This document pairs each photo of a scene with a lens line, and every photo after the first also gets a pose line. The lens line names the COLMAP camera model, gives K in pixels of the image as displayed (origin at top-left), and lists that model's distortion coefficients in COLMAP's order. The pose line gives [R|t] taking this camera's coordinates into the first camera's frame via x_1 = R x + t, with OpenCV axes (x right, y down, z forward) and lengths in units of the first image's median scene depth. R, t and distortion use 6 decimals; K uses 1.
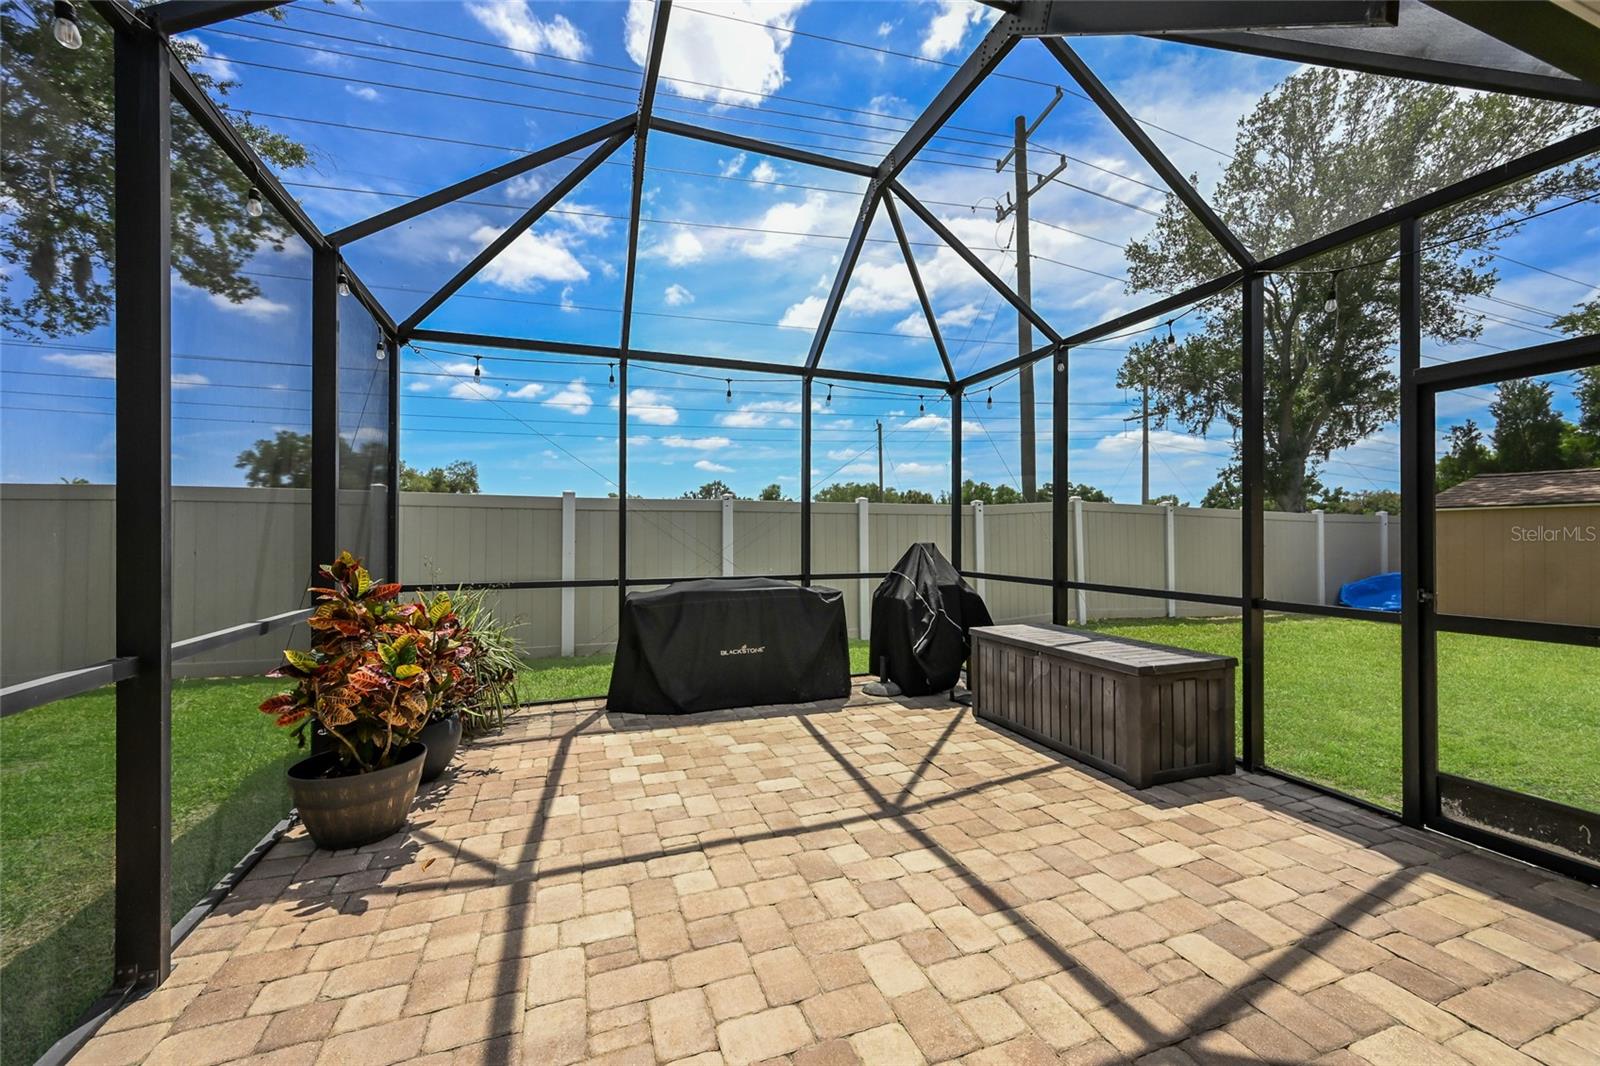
lens RADIAL K [[630.0, 0, 800.0], [0, 630.0, 533.0], [0, 0, 1]] dist [0.000538, -0.000005]
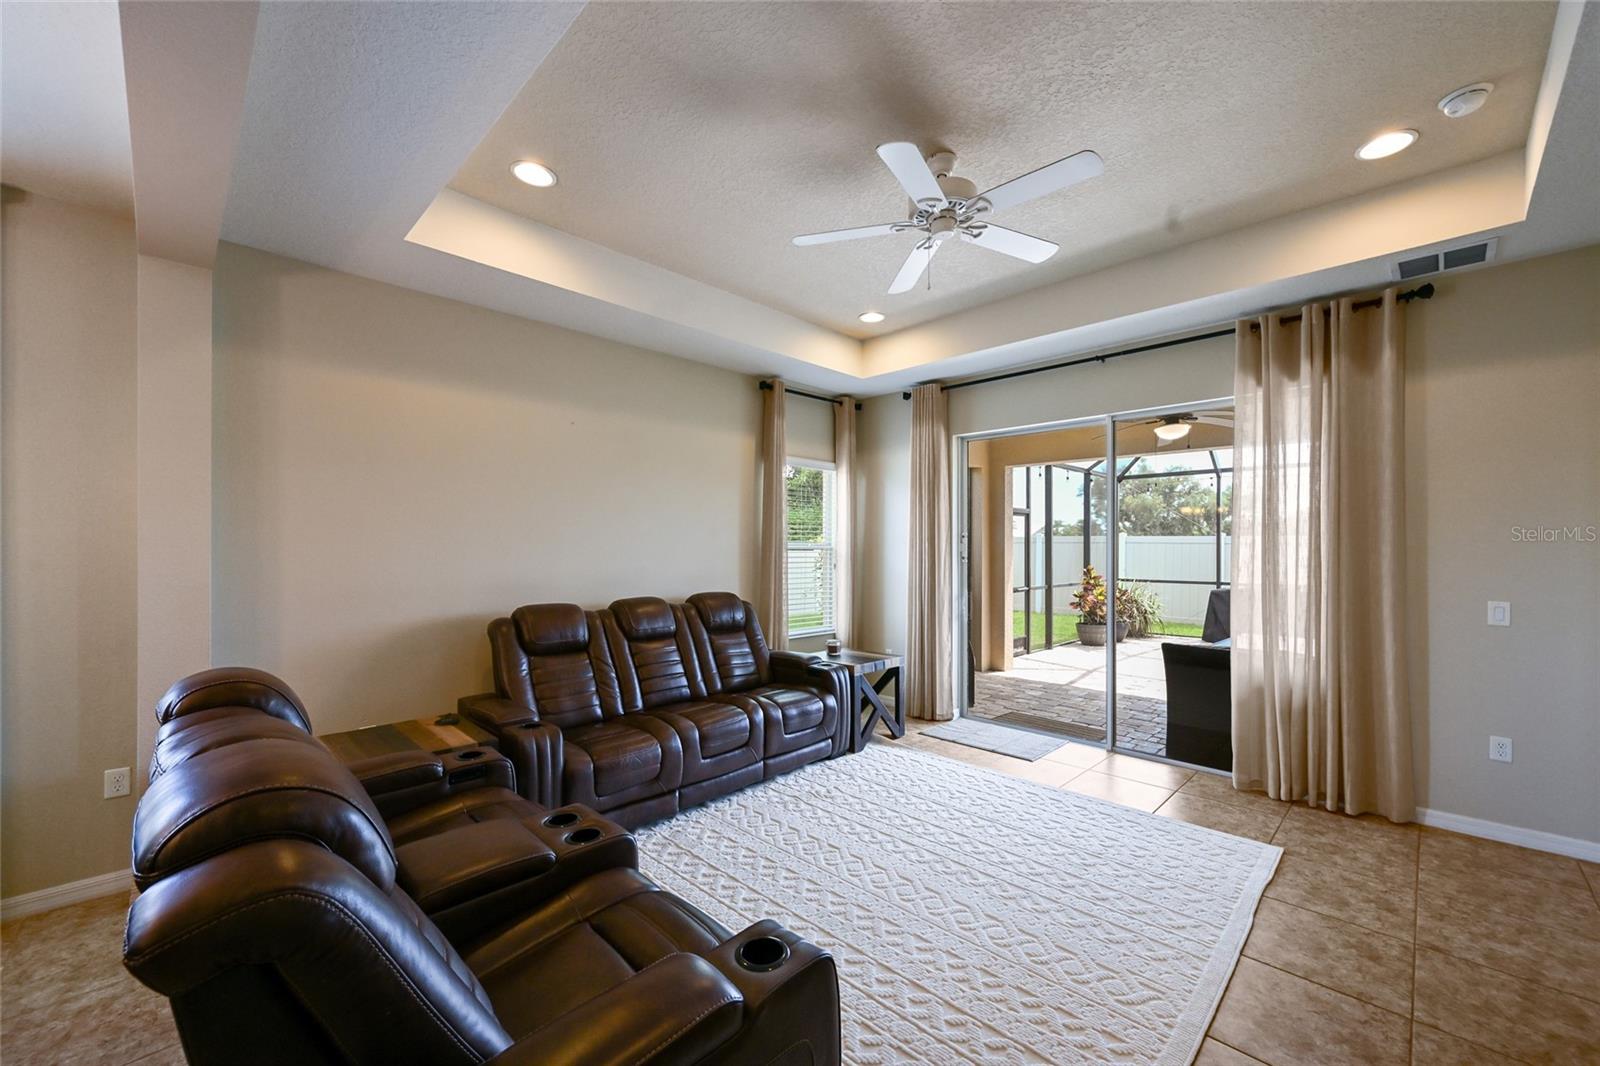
lens RADIAL K [[631.4, 0, 806.2], [0, 631.4, 544.5], [0, 0, 1]] dist [0.002542, 0.000350]
pose [[0.431504, -0.002518, -0.902108, 0.993817], [0.003330, 0.999994, -0.001198, -0.049310], [0.902105, -0.002487, 0.431510, -1.087793]]
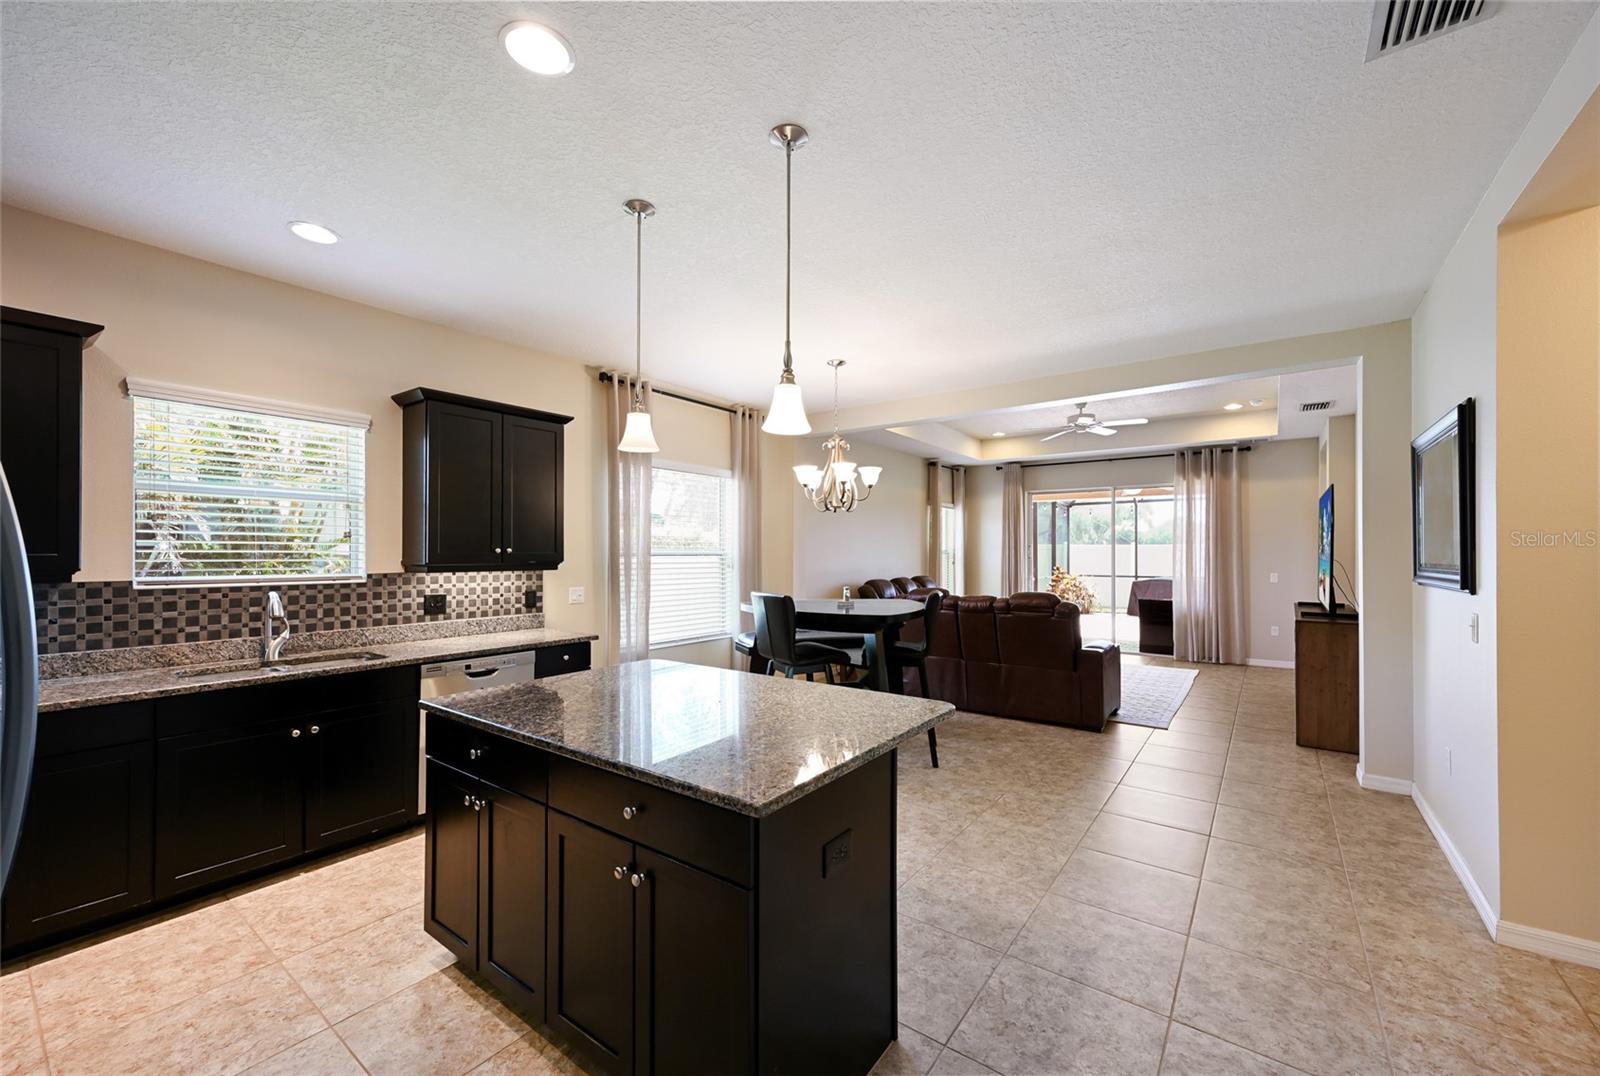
lens RADIAL K [[633.8, 0, 810.6], [0, 633.8, 549.1], [0, 0, 1]] dist [0.003662, 0.000267]
pose [[0.560009, -0.005523, -0.828468, 1.378062], [0.004950, 0.999982, -0.003321, -0.051842], [0.828472, -0.002242, 0.560027, -2.018587]]
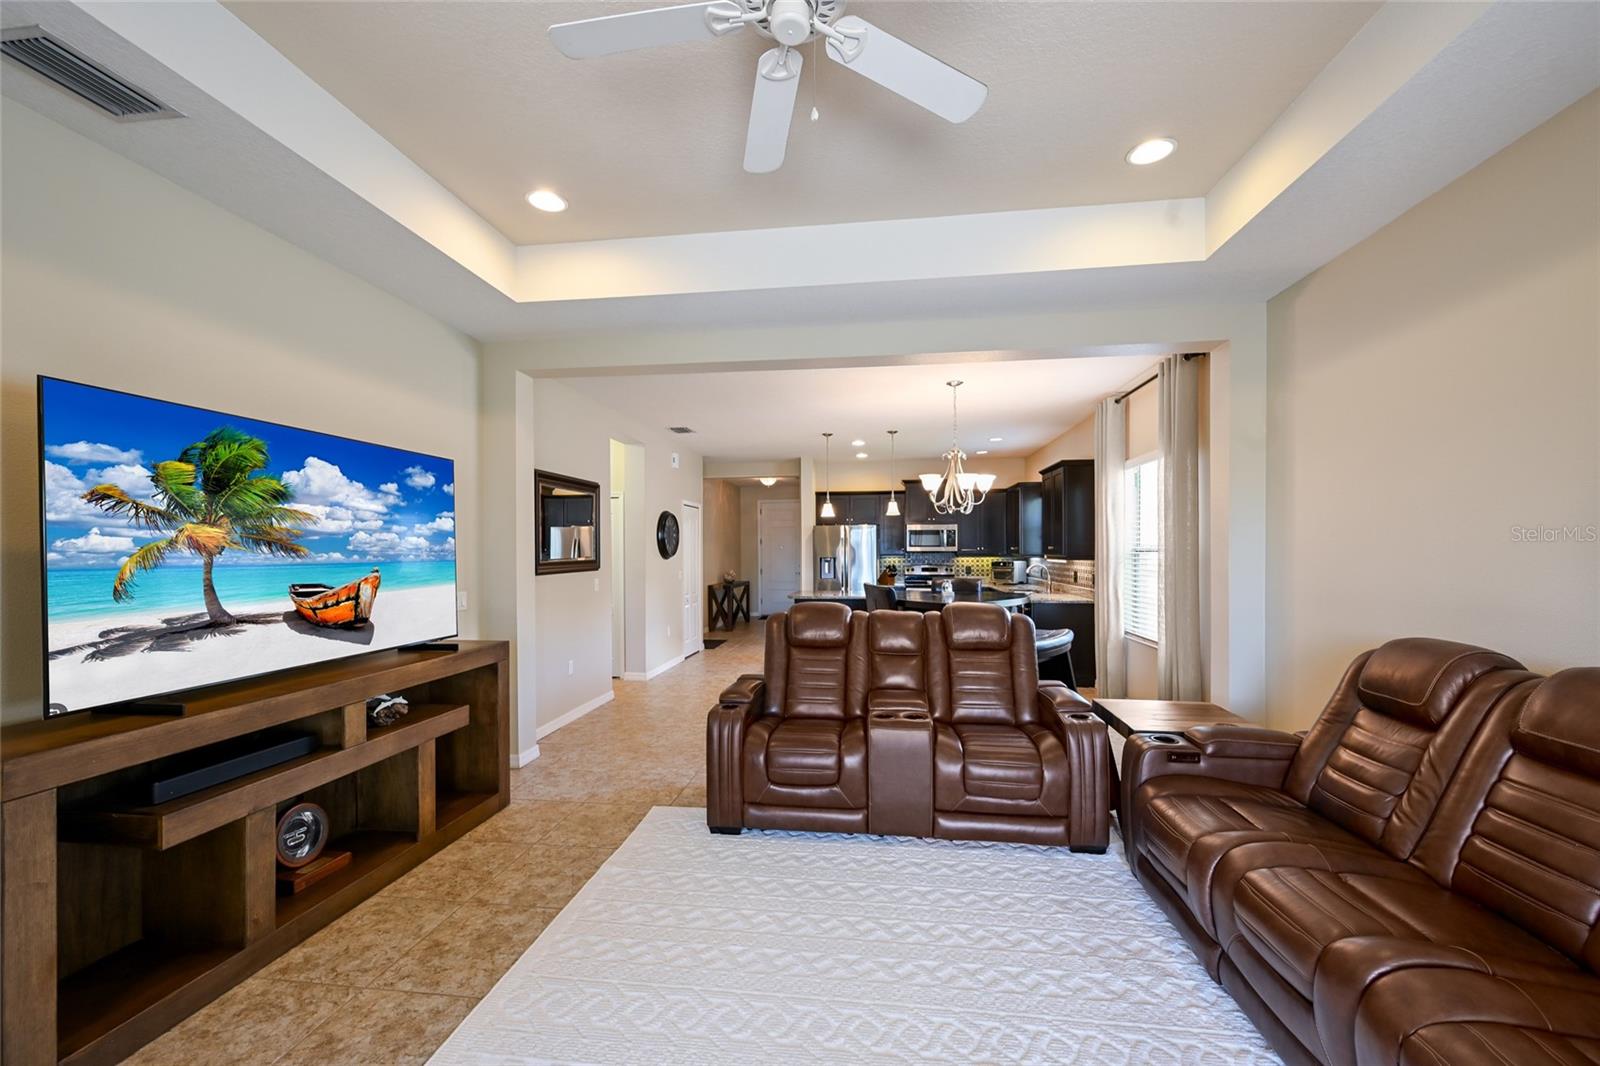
lens RADIAL K [[629.3, 0, 806.6], [0, 629.3, 551.5], [0, 0, 1]] dist [-0.004062, 0.003808]
pose [[-0.891923, 0.003152, 0.452176, 0.410075], [0.002320, 0.999994, -0.002394, -0.044701], [-0.452181, -0.001086, -0.891925, -0.467995]]
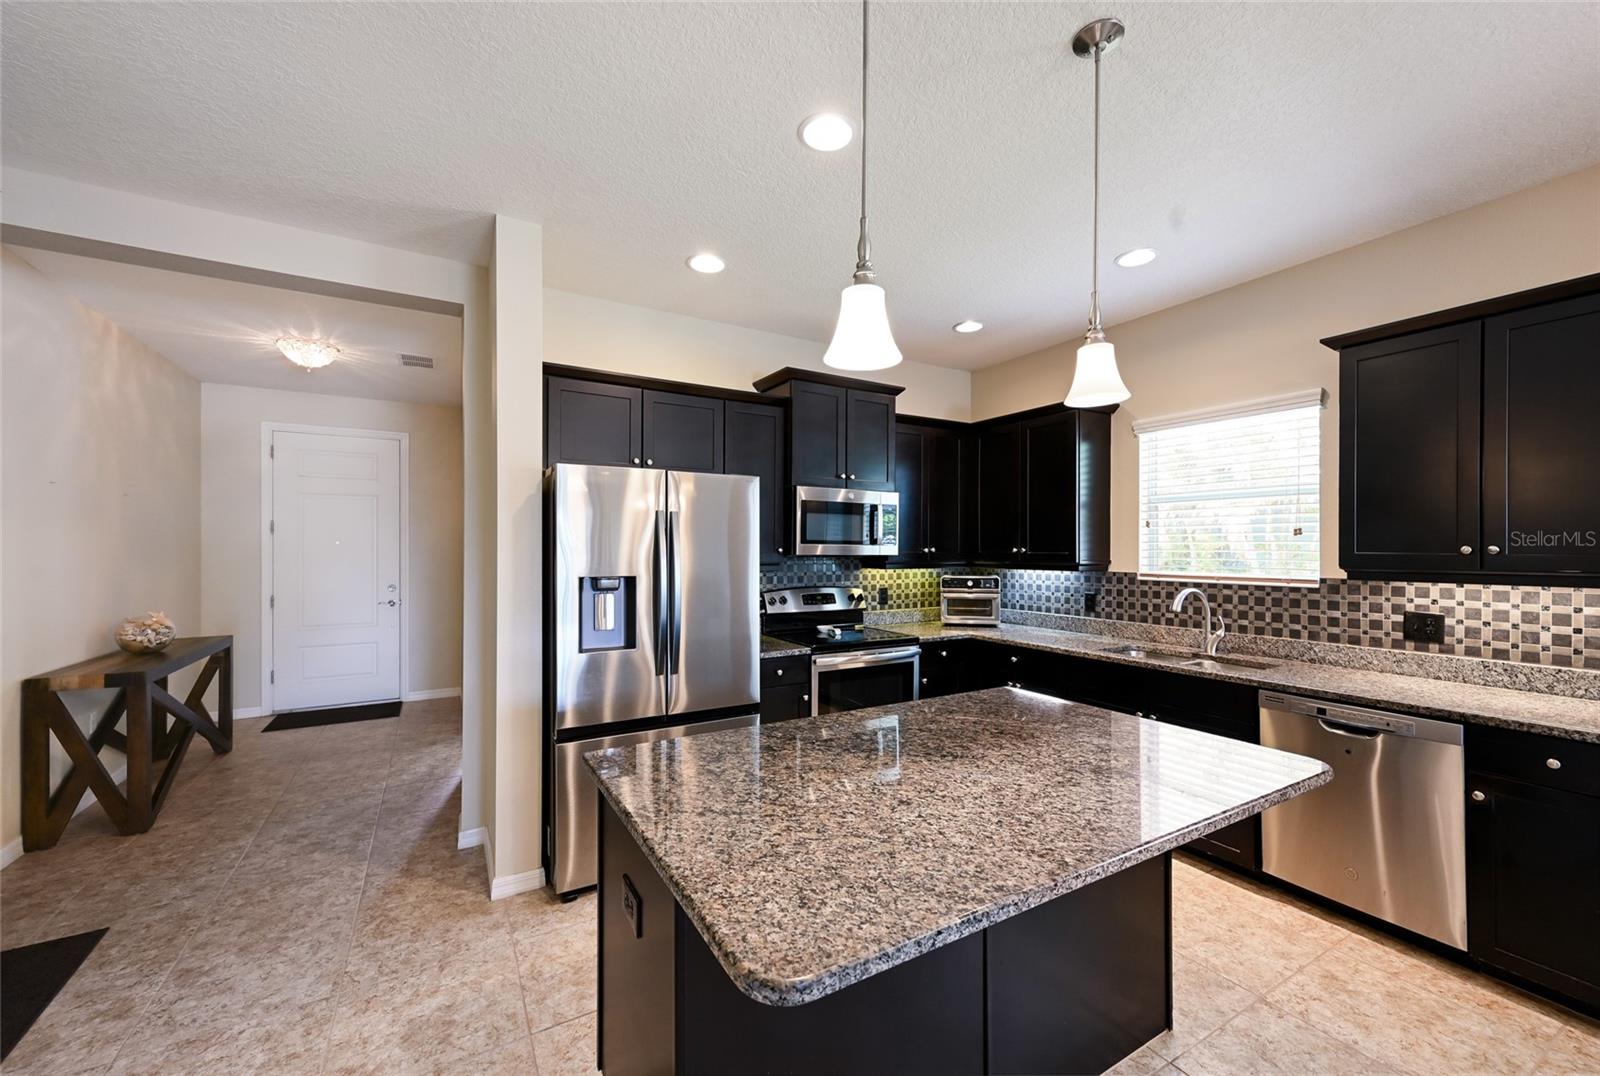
lens RADIAL K [[633.8, 0, 810.6], [0, 633.8, 549.1], [0, 0, 1]] dist [0.003662, 0.000267]
pose [[-0.982904, -0.001724, -0.184109, 1.104794], [-0.000599, 0.999981, -0.006163, -0.051858], [0.184116, -0.005947, -0.982887, -1.559986]]
